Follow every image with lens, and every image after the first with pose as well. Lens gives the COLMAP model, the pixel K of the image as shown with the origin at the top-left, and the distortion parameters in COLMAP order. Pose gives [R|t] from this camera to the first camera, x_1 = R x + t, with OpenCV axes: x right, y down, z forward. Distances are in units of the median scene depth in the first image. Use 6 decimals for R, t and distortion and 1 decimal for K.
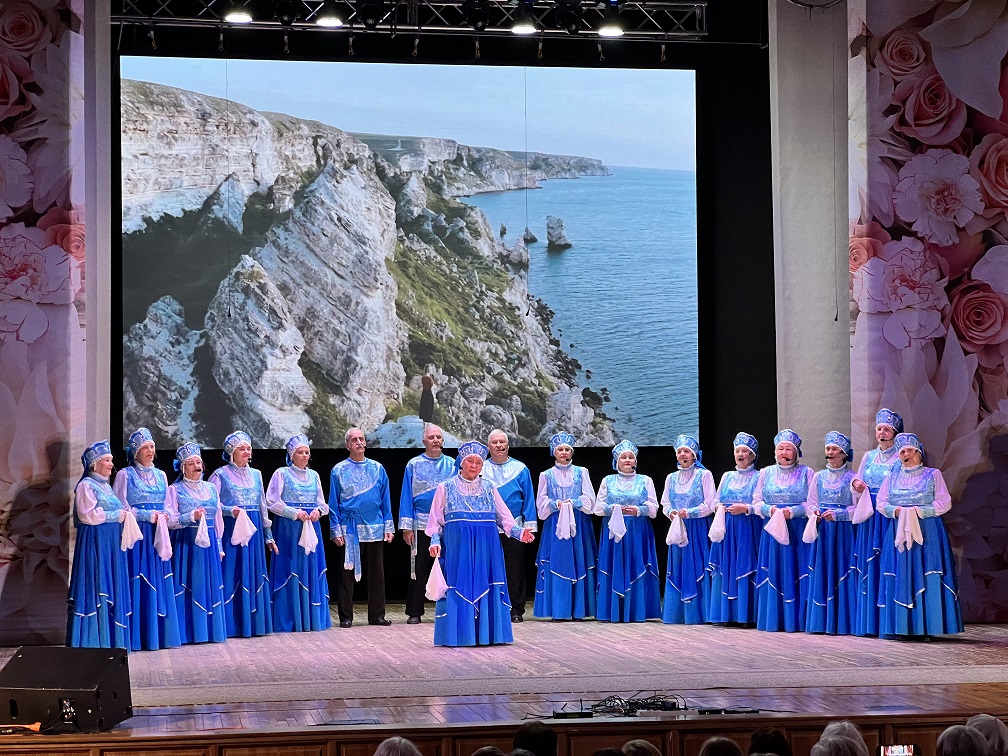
lens RADIAL K [[2233.0, 0, 504.0], [0, 2233.0, 378.0], [0, 0, 1]] dist [0.632841, -4.320667]
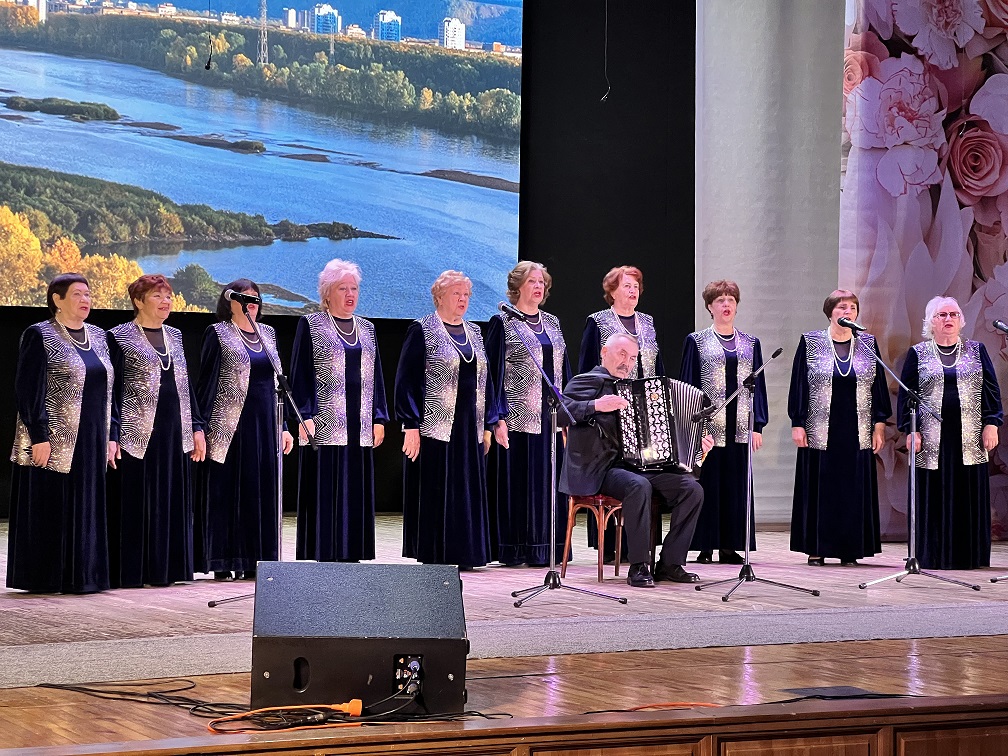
lens RADIAL K [[2233.0, 0, 504.0], [0, 2233.0, 378.0], [0, 0, 1]] dist [0.632841, -4.320667]
pose [[0.937953, 0.025450, 0.345829, -0.224776], [-0.035210, 0.999138, 0.021969, 0.037863], [-0.344972, -0.032783, 0.938040, 0.300434]]
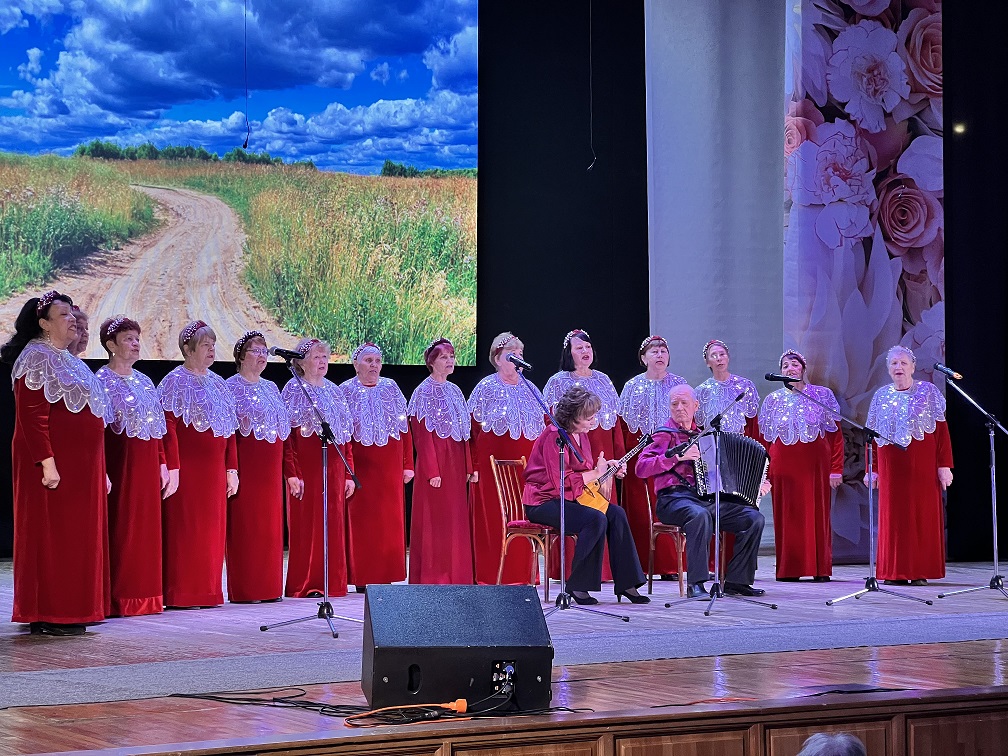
lens RADIAL K [[2233.0, 0, 504.0], [0, 2233.0, 378.0], [0, 0, 1]] dist [0.632841, -4.320667]
pose [[0.918953, 0.017749, 0.393968, -0.280126], [-0.021826, 0.999745, 0.005869, 0.034364], [-0.393763, -0.013992, 0.919105, 0.251403]]
